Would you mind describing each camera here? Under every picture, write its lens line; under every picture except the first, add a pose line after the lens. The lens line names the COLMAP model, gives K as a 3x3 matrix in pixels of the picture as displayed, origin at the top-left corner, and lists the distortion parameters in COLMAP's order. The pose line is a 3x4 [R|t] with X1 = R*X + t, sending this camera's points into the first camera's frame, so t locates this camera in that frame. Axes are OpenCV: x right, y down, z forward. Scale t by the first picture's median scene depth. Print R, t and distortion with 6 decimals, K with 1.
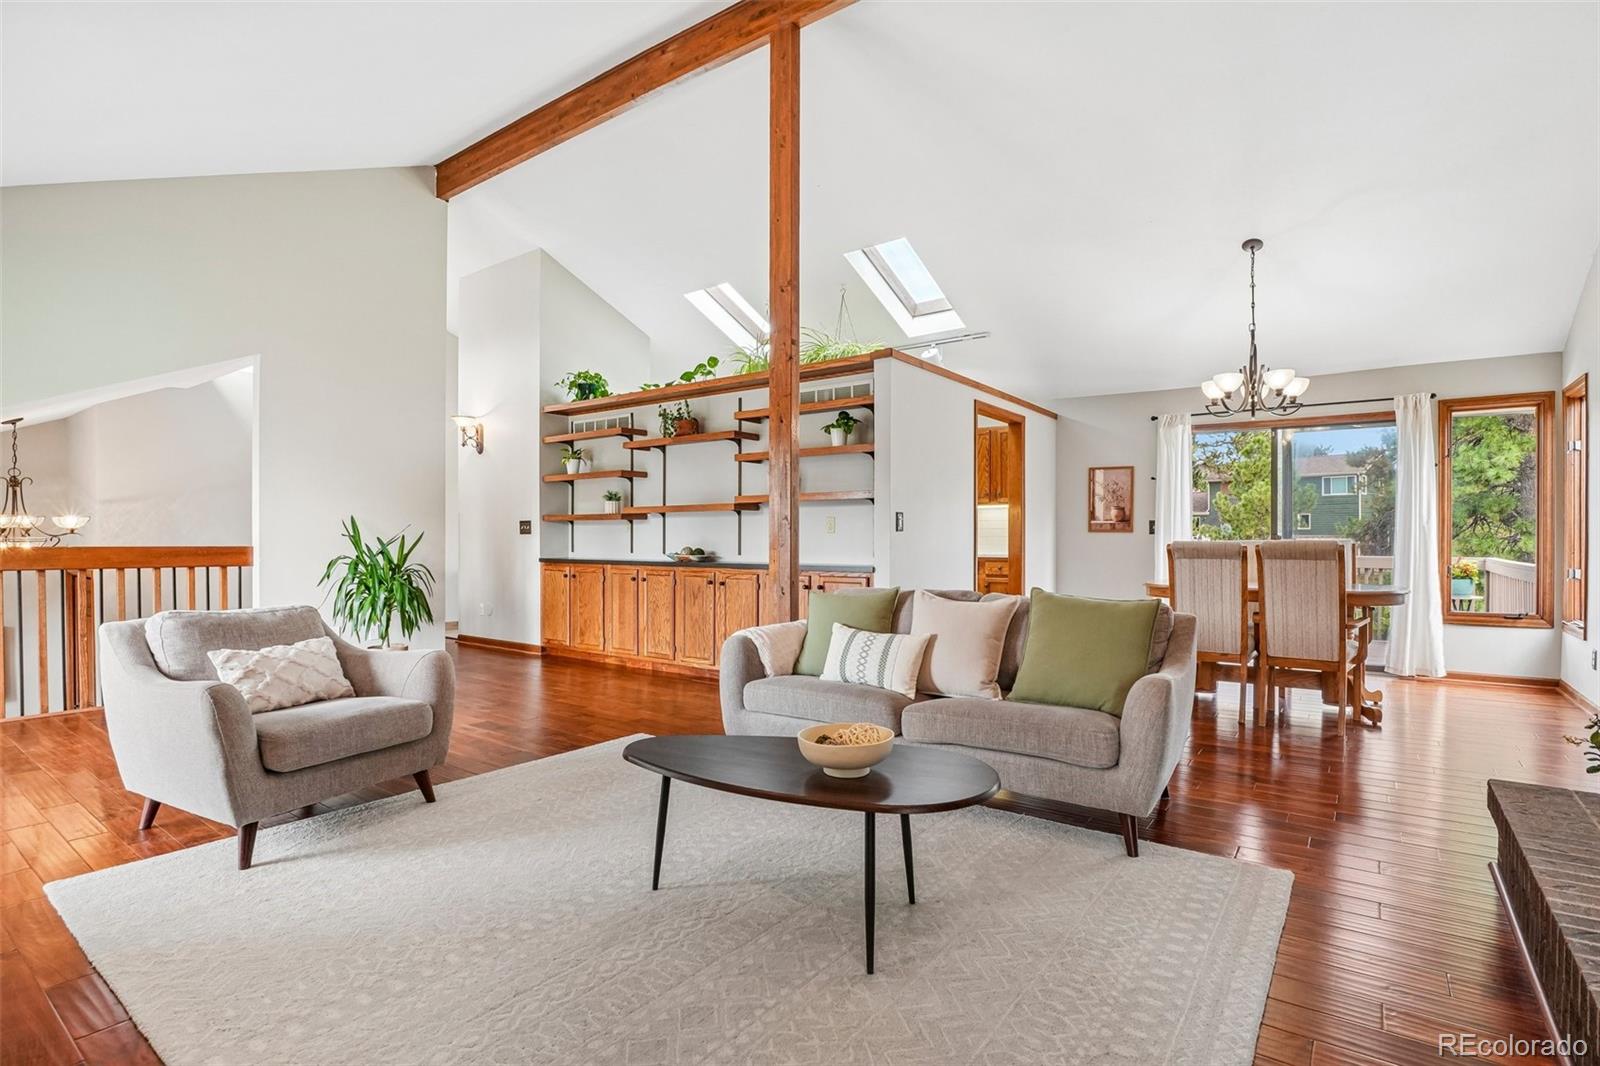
lens RADIAL K [[788.0, 0, 803.6], [0, 788.0, 541.2], [0, 0, 1]] dist [-0.043746, 0.010127]
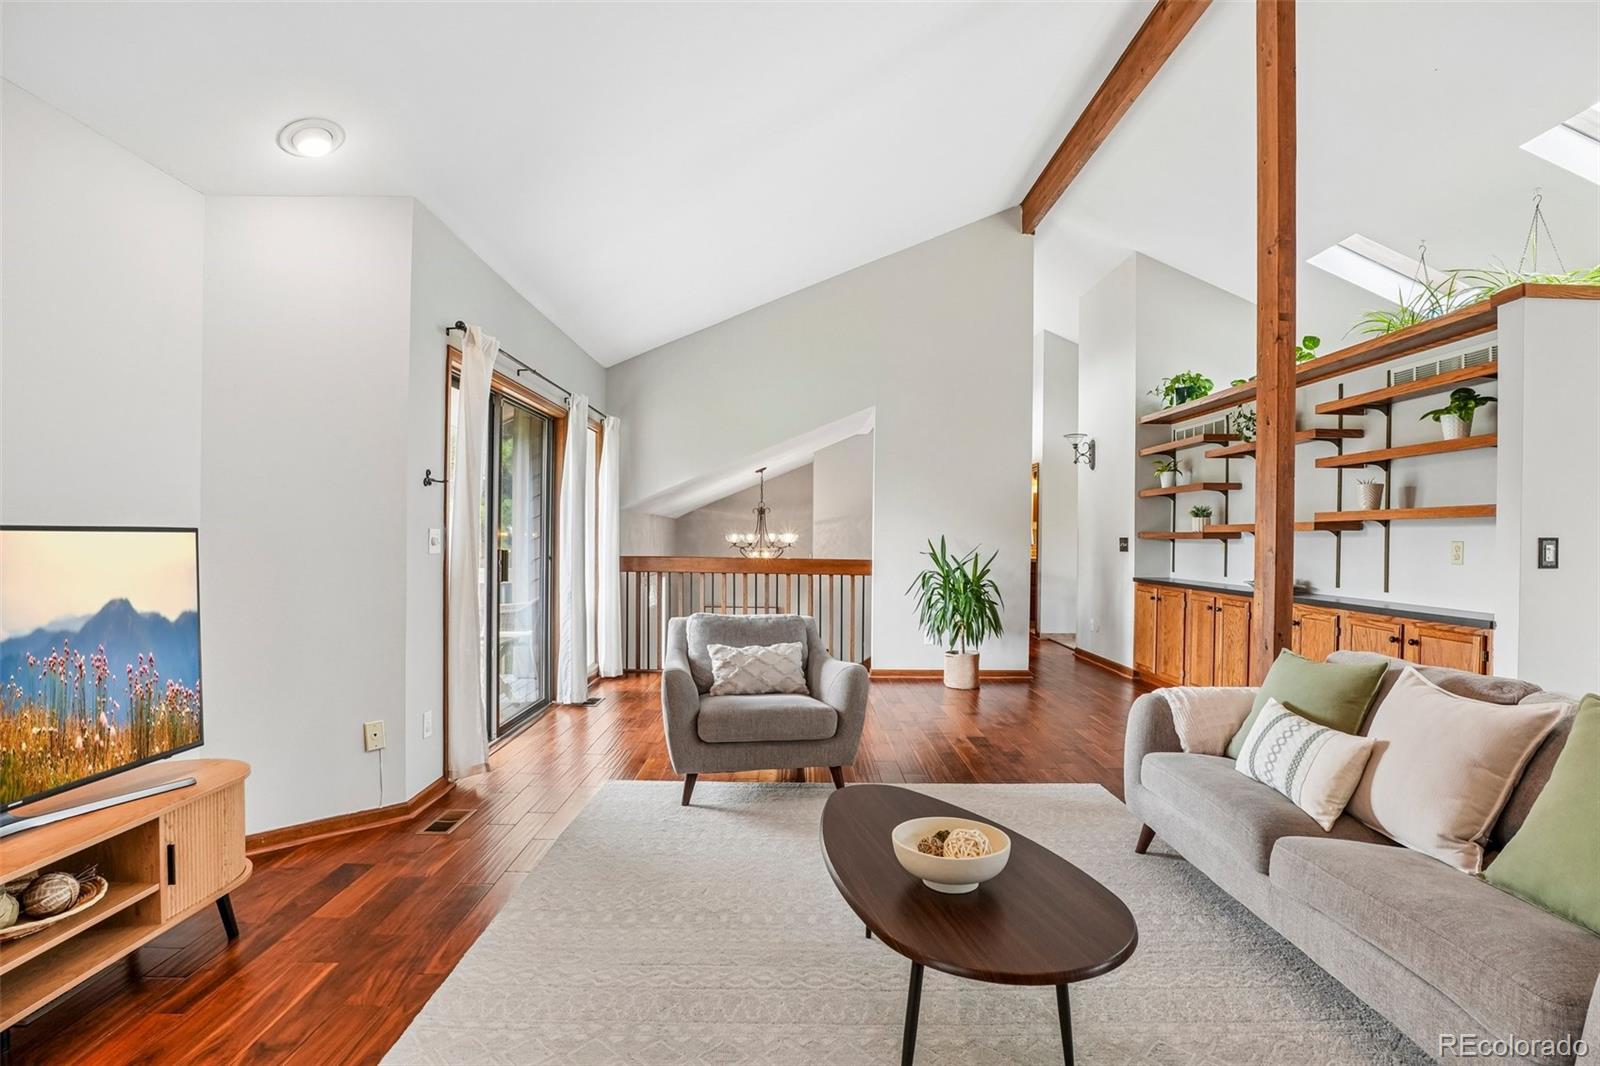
lens RADIAL K [[788.0, 0, 803.6], [0, 788.0, 541.2], [0, 0, 1]] dist [-0.043746, 0.010127]
pose [[0.602671, 0.011531, -0.797907, 0.220814], [-0.014863, 0.999884, 0.003224, -0.024086], [0.797852, 0.009916, 0.602772, 0.134363]]
